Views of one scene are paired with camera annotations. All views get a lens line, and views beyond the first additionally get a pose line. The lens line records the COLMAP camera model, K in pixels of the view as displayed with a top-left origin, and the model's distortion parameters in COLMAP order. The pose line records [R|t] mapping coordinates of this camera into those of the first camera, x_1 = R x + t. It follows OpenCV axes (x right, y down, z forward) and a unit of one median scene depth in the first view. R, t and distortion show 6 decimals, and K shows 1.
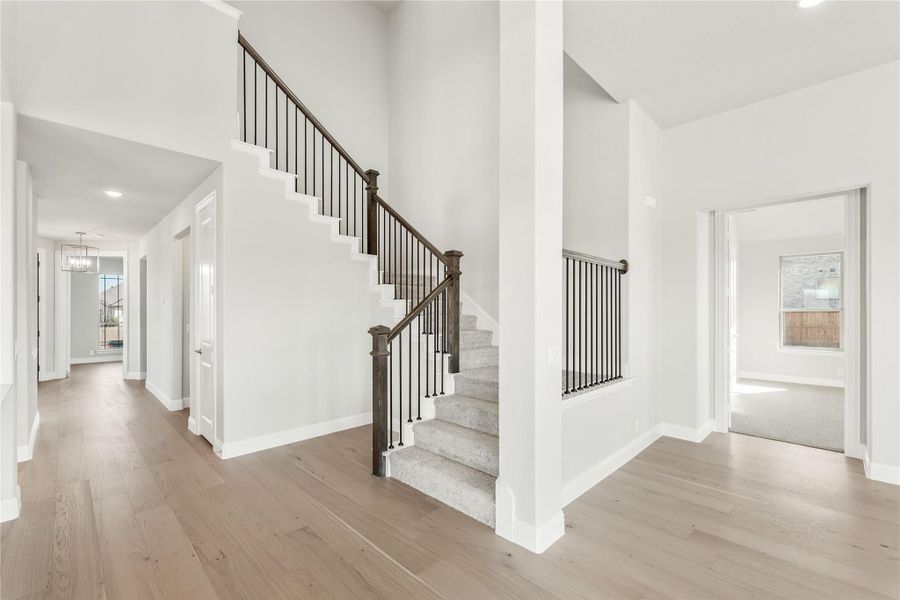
lens RADIAL K [[378.9, 0, 452.8], [0, 378.9, 305.7], [0, 0, 1]] dist [0.000394, 0.000028]
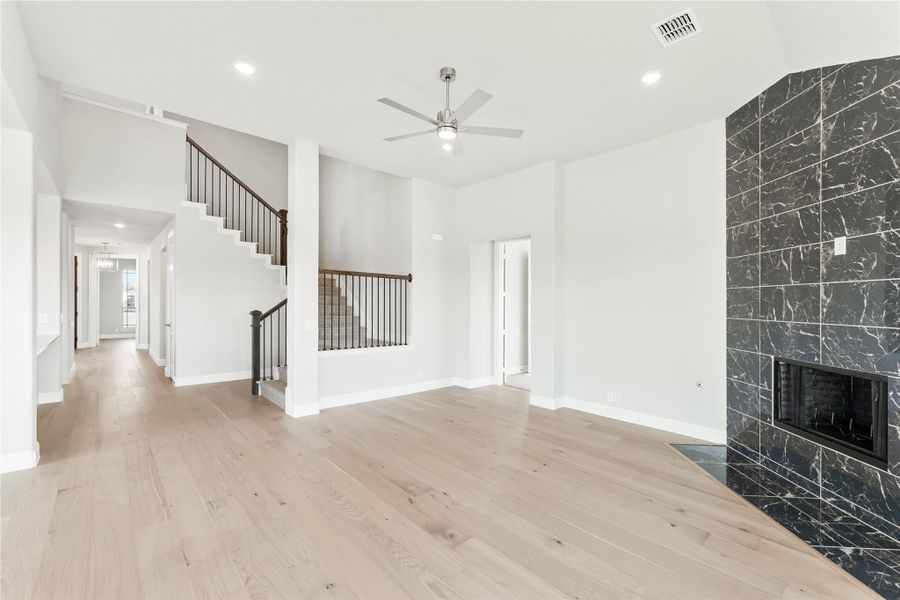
lens RADIAL K [[369.8, 0, 448.8], [0, 369.8, 304.5], [0, 0, 1]] dist [0.000224, 0.000083]
pose [[0.998717, 0.017204, -0.047622, 0.603476], [-0.016372, 0.999708, 0.017798, -0.016136], [0.047914, -0.016996, 0.998707, -0.523129]]
